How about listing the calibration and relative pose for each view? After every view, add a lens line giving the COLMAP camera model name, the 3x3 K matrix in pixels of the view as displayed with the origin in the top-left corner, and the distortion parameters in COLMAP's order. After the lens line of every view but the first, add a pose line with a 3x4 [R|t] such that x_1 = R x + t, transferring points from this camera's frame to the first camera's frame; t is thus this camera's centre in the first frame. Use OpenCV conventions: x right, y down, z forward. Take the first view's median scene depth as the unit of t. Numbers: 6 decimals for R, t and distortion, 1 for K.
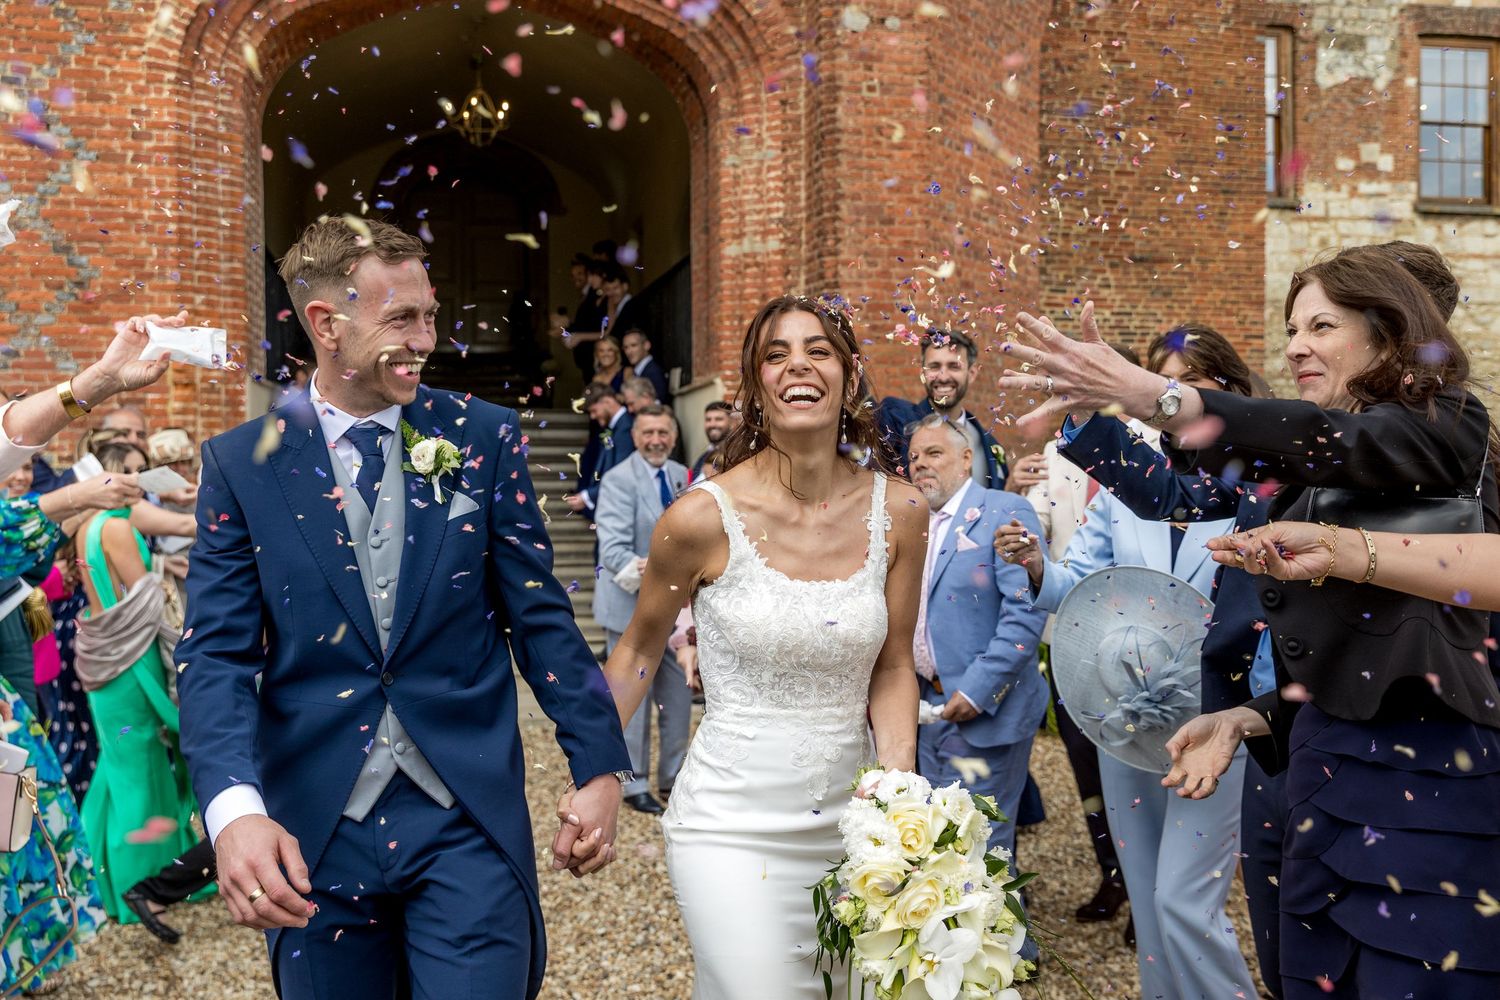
lens RADIAL K [[1513.6, 0, 750.0], [0, 1513.6, 498.5], [0, 0, 1]] dist [-0.008568, 0.000000]
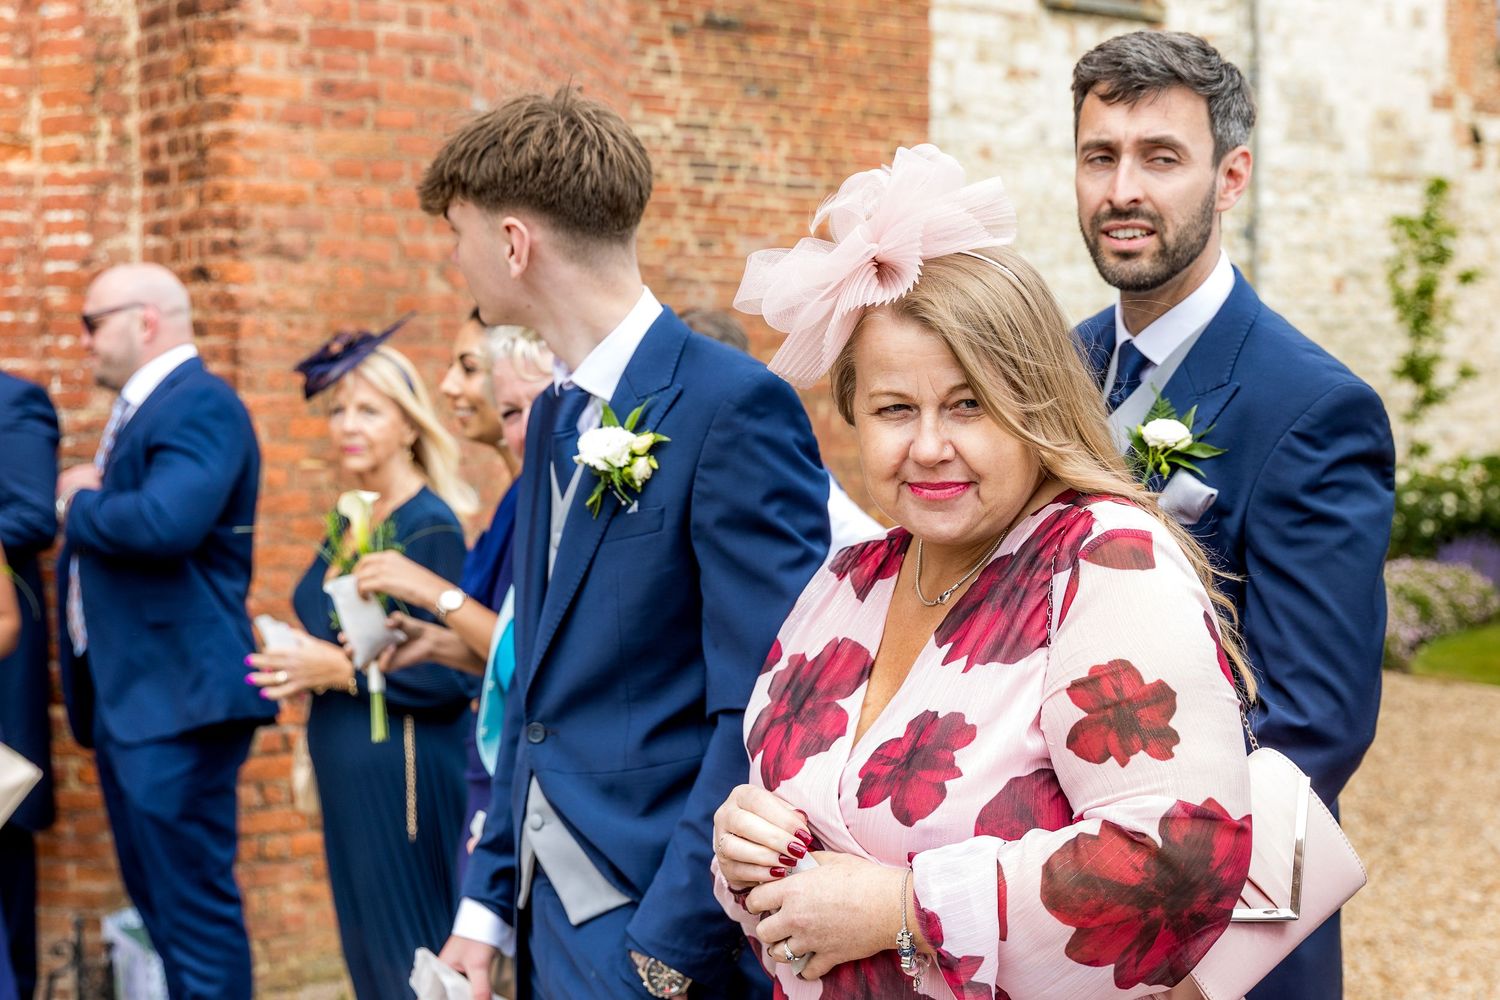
lens RADIAL K [[2022.7, 0, 750.5], [0, 2022.7, 500.8], [0, 0, 1]] dist [0.049606, 0.000000]
pose [[0.884360, -0.030486, 0.465809, -0.067888], [0.020660, 0.999444, 0.026187, -0.010356], [-0.466348, -0.013535, 0.884498, 0.367663]]
